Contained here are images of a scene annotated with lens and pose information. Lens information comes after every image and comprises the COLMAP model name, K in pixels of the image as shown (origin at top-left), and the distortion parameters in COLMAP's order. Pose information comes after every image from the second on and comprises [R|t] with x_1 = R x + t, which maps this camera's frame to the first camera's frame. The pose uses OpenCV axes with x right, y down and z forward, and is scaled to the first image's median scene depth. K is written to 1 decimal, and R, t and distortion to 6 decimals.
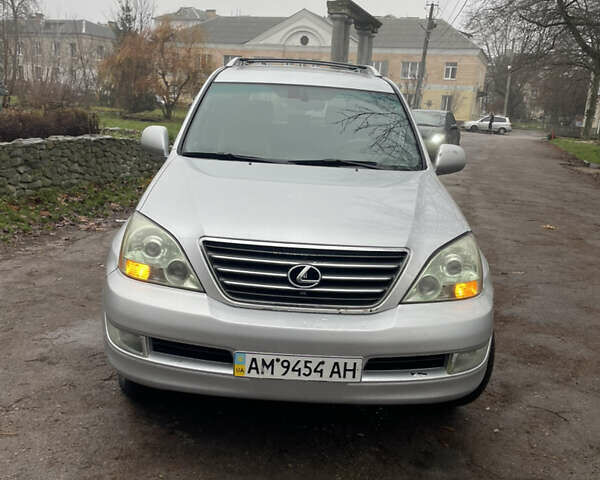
lens RADIAL K [[604.6, 0, 296.0], [0, 604.6, 242.4], [0, 0, 1]] dist [0.050323, 0.000000]
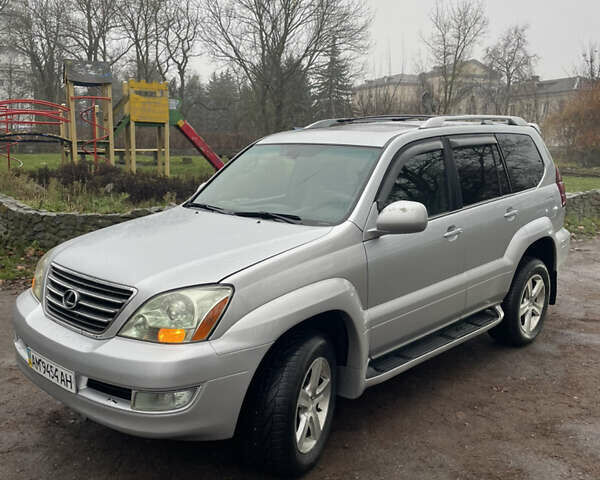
lens RADIAL K [[604.6, 0, 301.3], [0, 604.6, 237.4], [0, 0, 1]] dist [0.050323, 0.000000]
pose [[0.727362, 0.066646, -0.683011, 1.158105], [-0.132666, 0.990154, -0.044664, -0.073847], [0.673309, 0.123099, 0.729042, 0.368893]]
